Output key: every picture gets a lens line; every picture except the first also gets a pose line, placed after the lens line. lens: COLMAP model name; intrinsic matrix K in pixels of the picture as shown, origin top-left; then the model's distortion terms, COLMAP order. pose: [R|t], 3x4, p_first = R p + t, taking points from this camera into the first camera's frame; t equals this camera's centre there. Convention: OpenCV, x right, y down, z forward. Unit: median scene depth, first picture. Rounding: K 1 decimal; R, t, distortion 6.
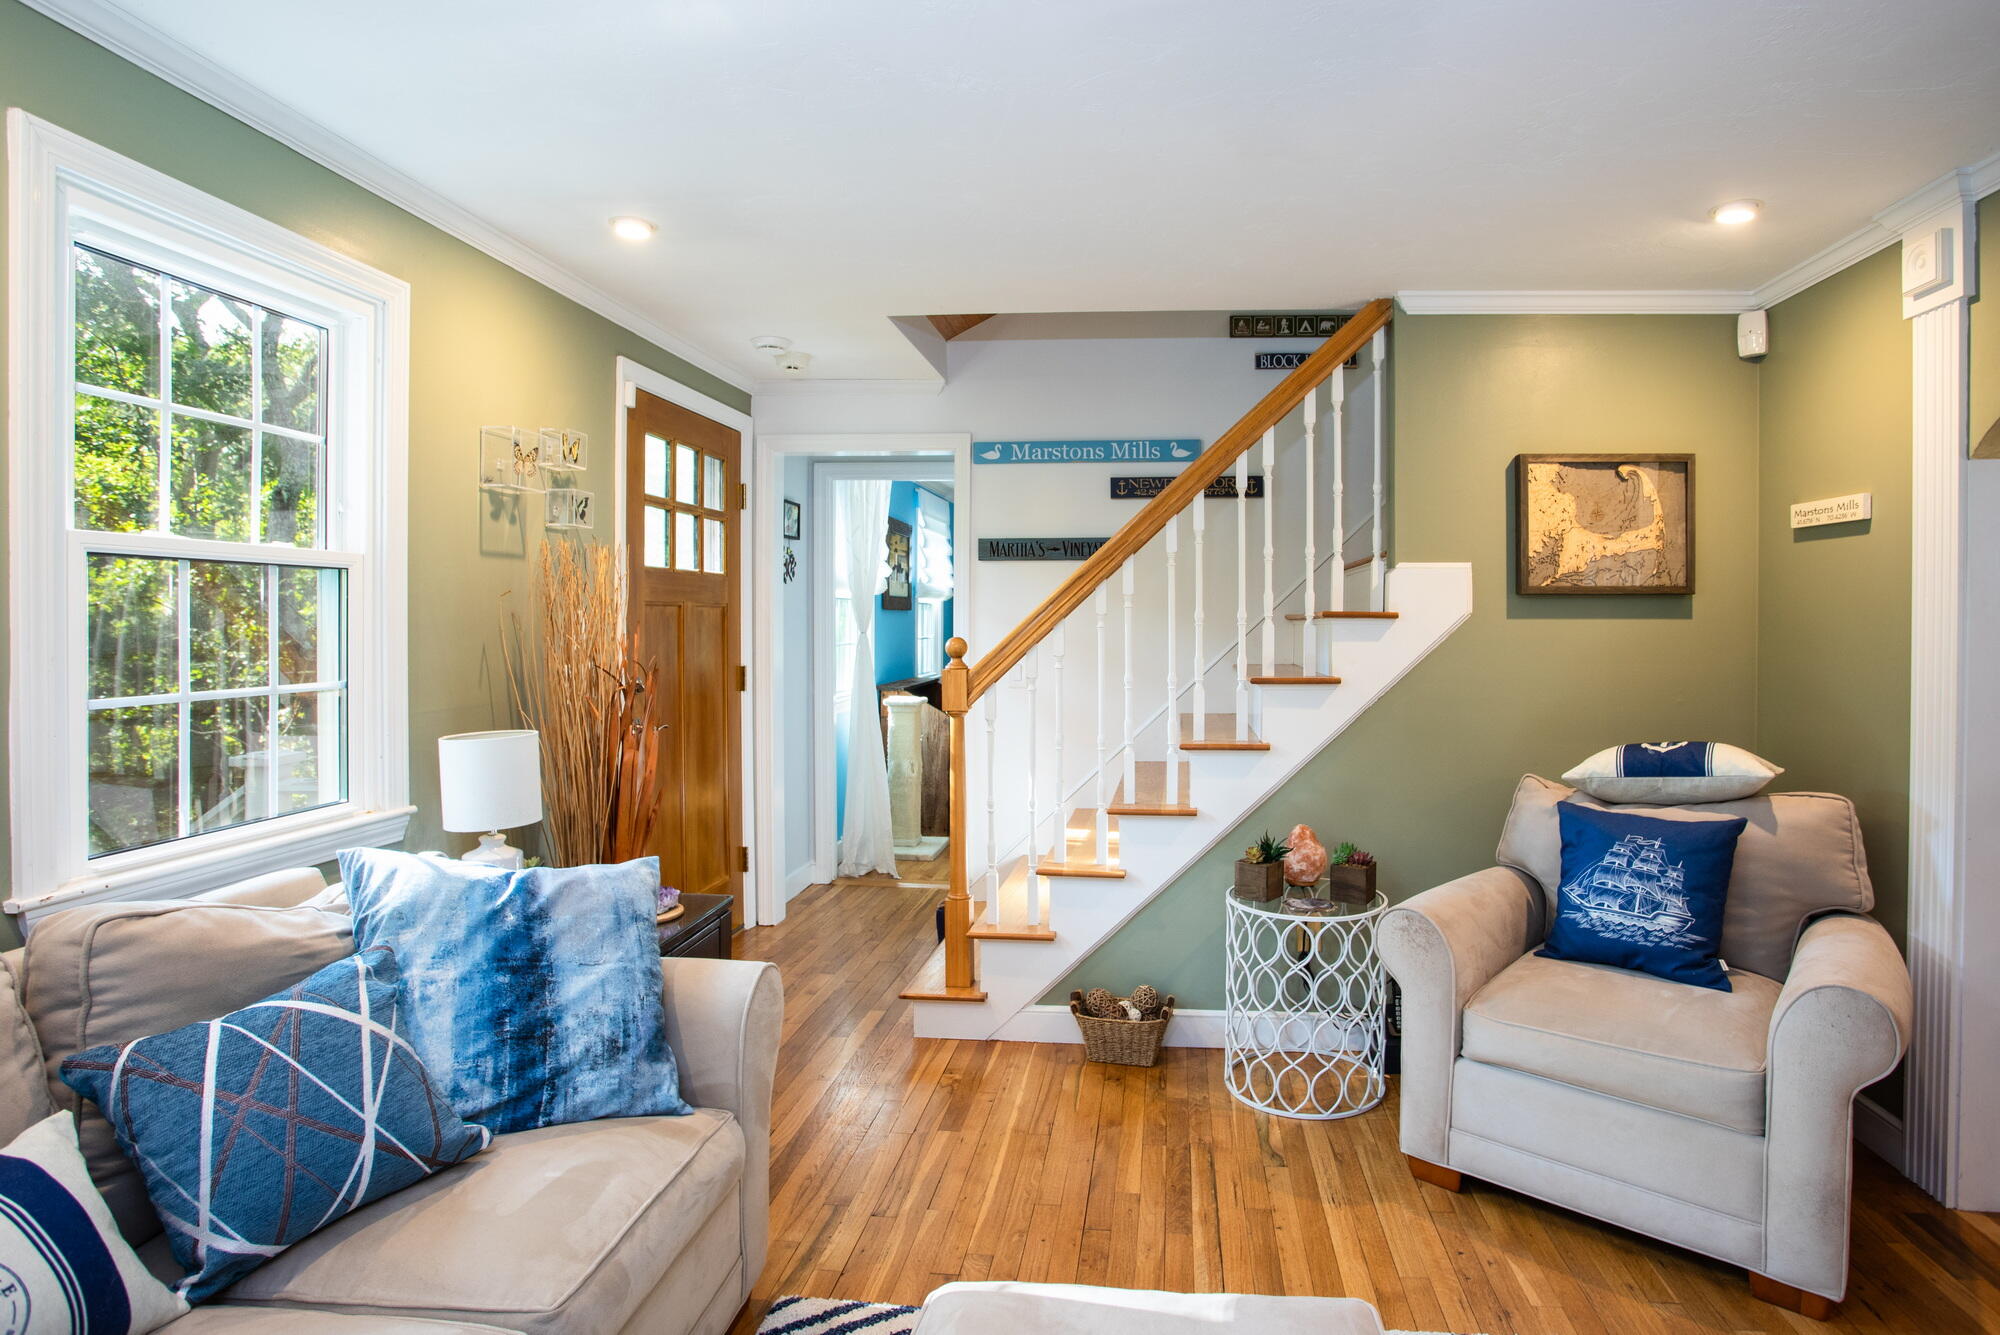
lens RADIAL K [[1034.4, 0, 1011.7], [0, 1034.4, 638.6], [0, 0, 1]] dist [-0.097546, 0.069442]
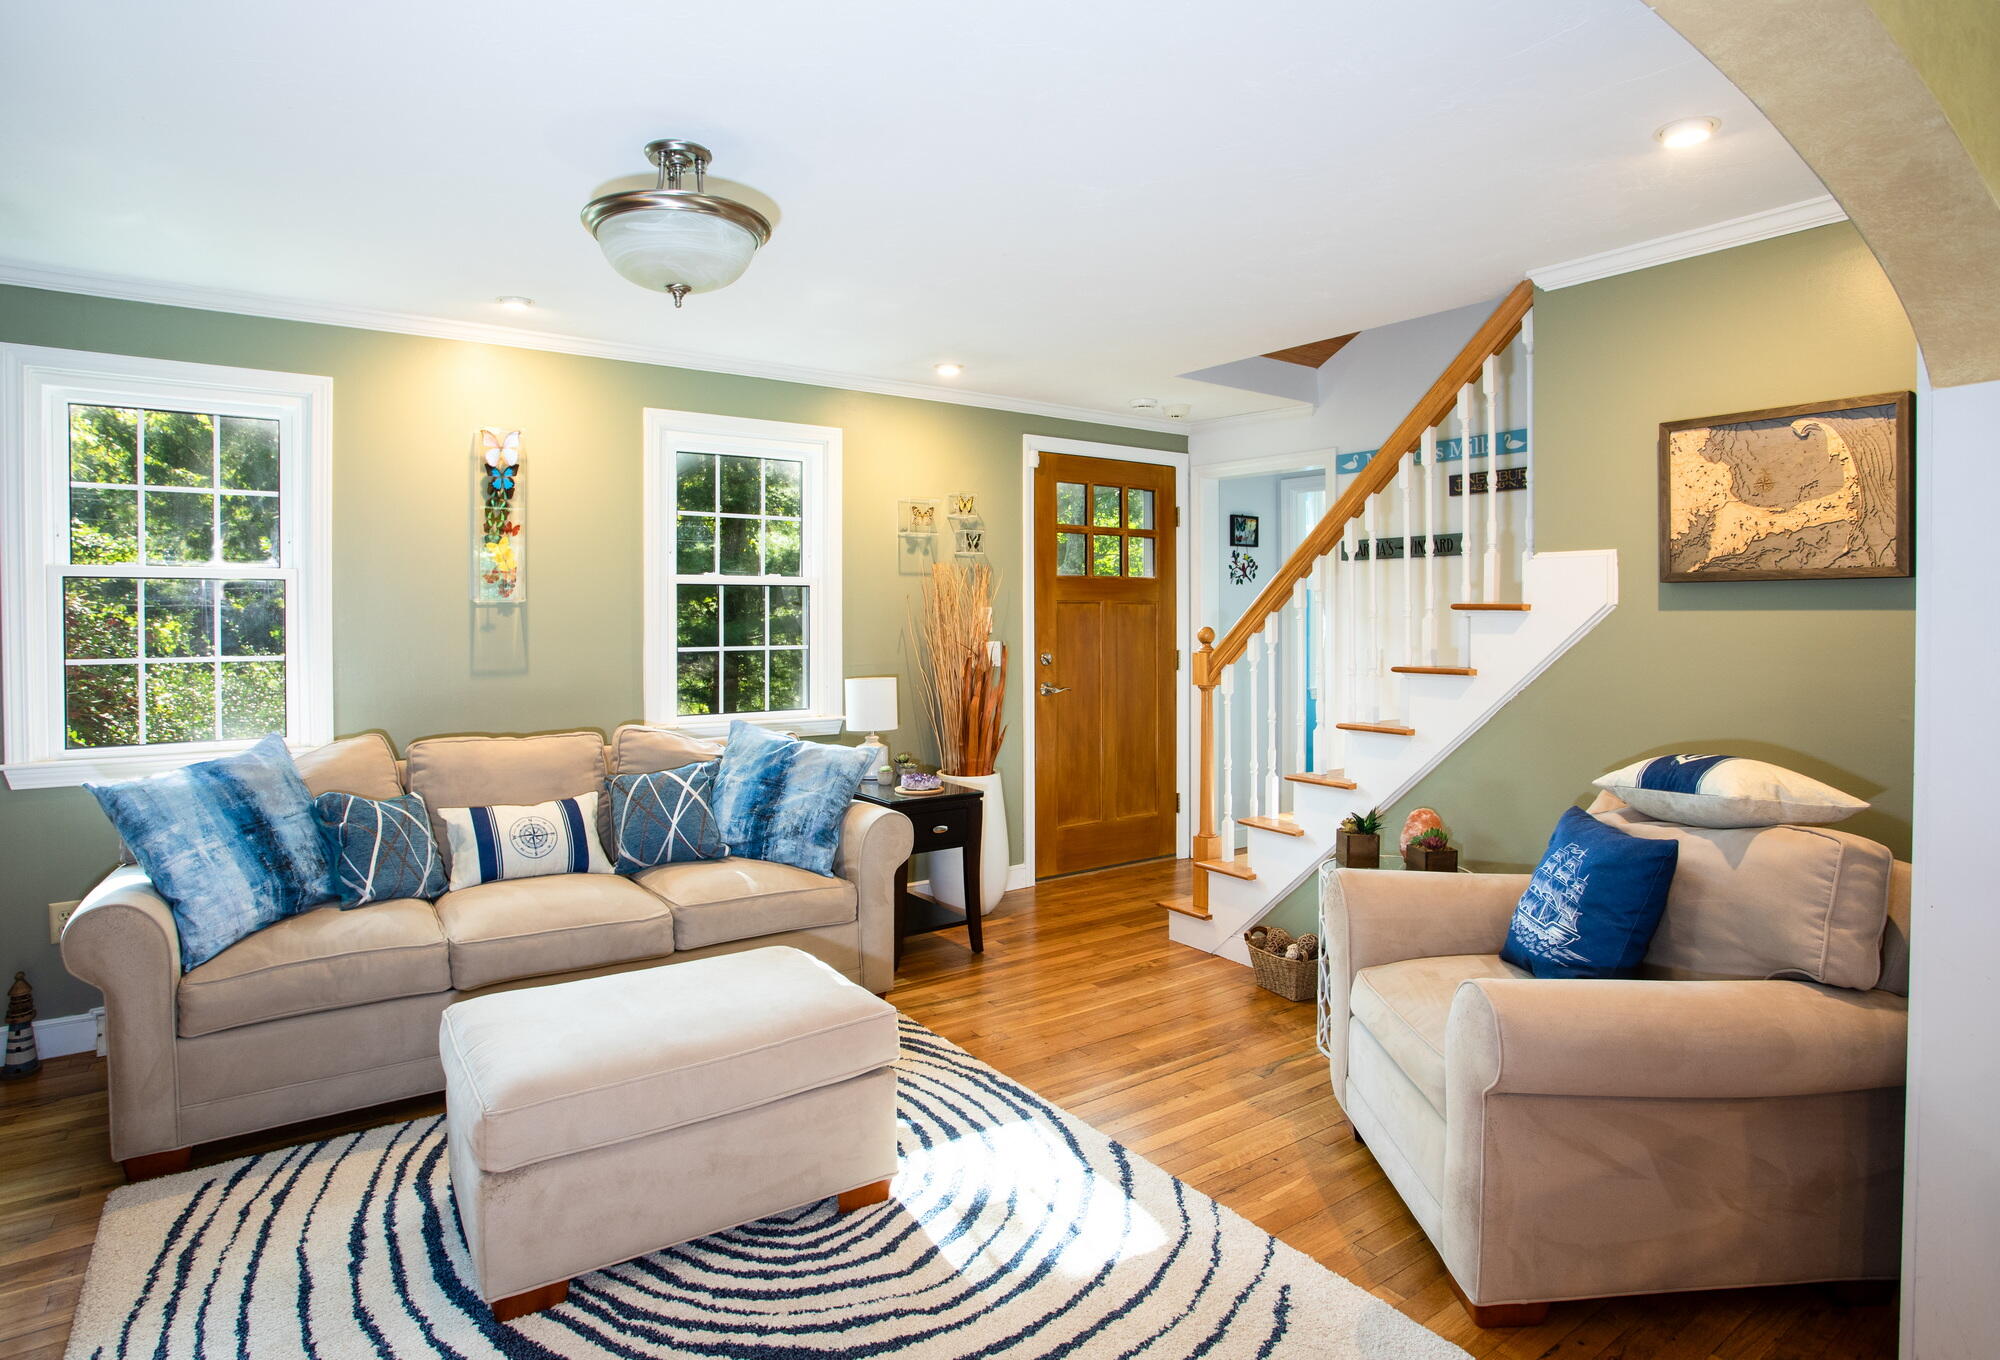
lens RADIAL K [[1020.6, 0, 1002.3], [0, 1020.6, 632.5], [0, 0, 1]] dist [-0.051806, 0.000353]
pose [[0.661991, 0.012251, -0.749412, 0.780627], [-0.014099, 0.999893, 0.003891, 0.004543], [0.749379, 0.007991, 0.662093, -0.003738]]
